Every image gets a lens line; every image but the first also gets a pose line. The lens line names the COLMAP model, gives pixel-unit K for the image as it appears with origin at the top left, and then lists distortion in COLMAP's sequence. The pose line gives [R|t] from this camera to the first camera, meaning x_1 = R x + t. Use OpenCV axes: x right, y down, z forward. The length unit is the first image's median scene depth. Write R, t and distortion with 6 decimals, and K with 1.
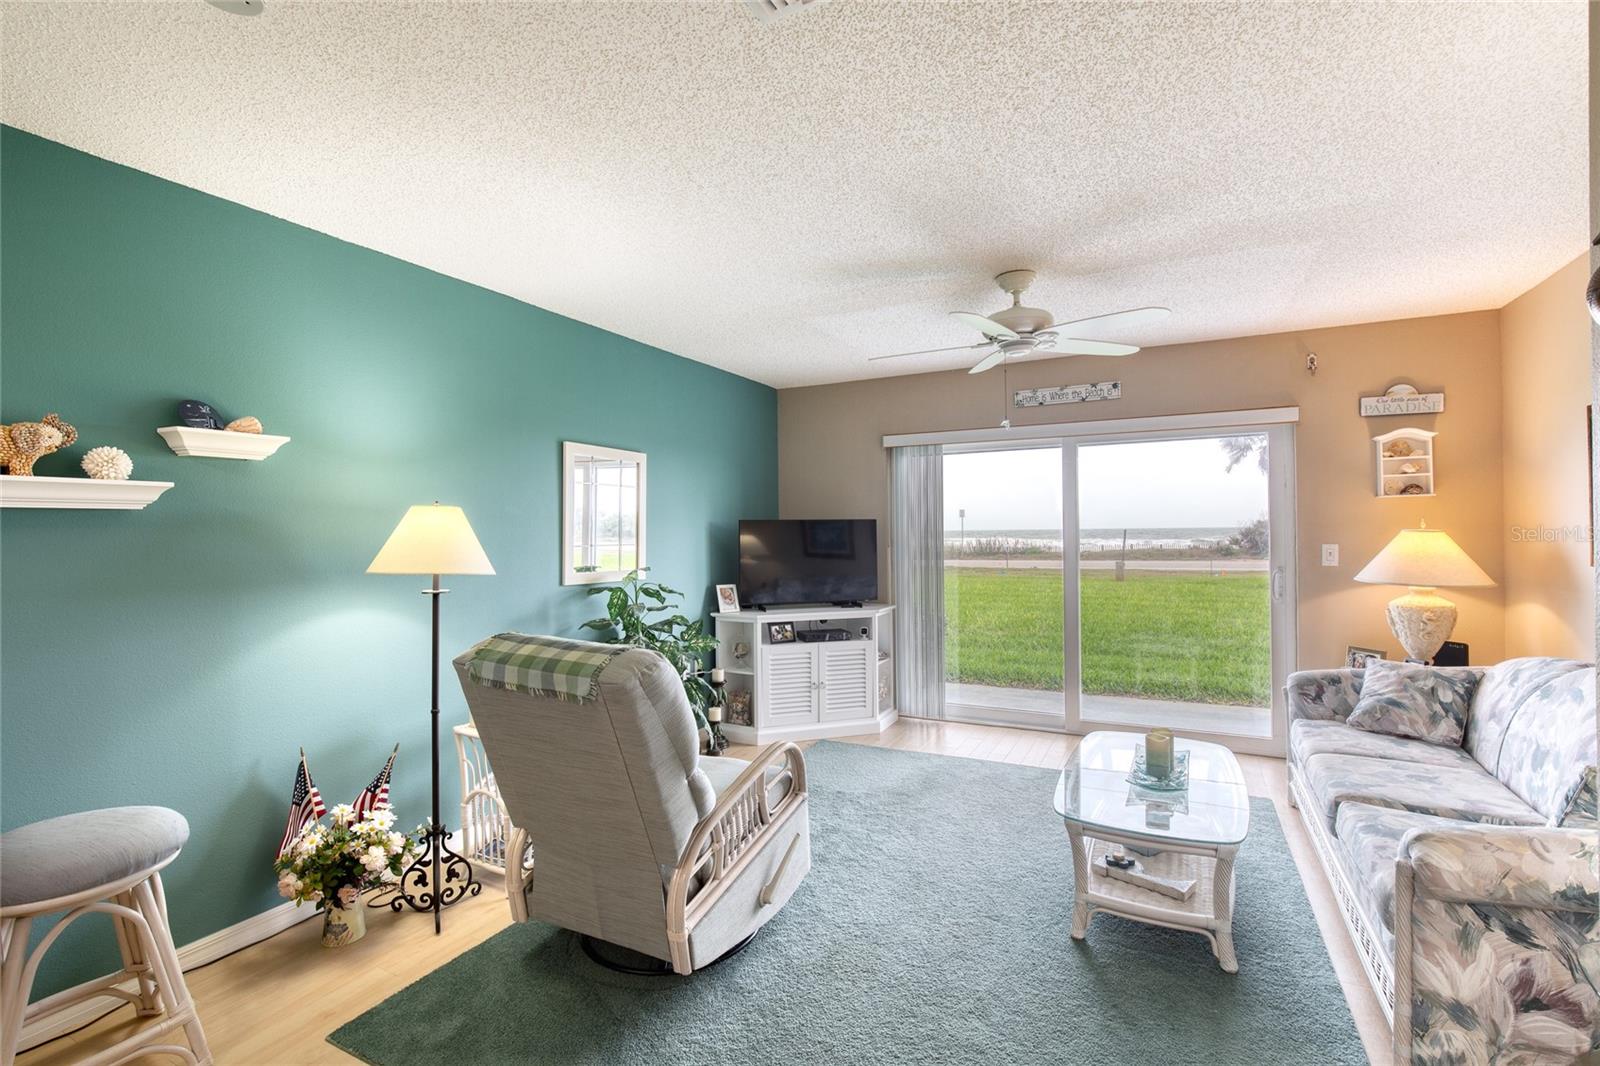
lens RADIAL K [[730.4, 0, 794.9], [0, 730.4, 535.1], [0, 0, 1]] dist [-0.011027, 0.002790]
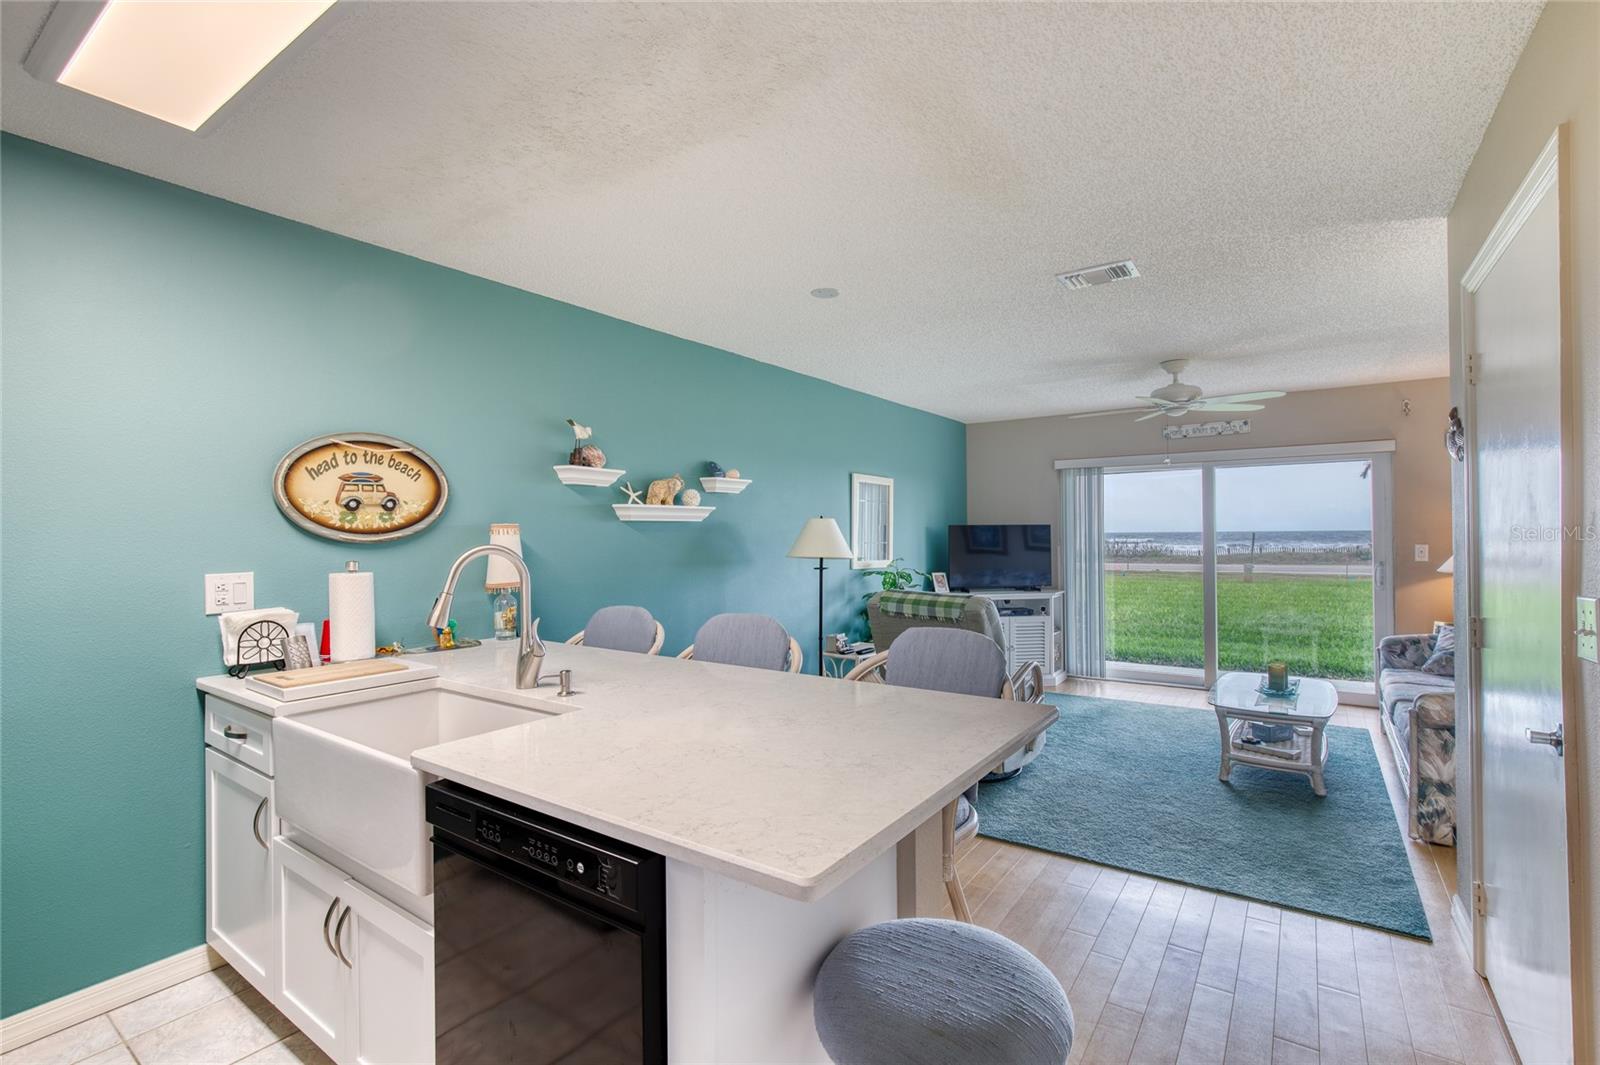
lens RADIAL K [[730.4, 0, 798.7], [0, 730.4, 531.7], [0, 0, 1]] dist [-0.011027, 0.002790]
pose [[0.991126, 0.002471, -0.132905, -0.242068], [-0.003413, 0.999971, -0.006856, 0.002708], [0.132884, 0.007249, 0.991105, -0.532344]]
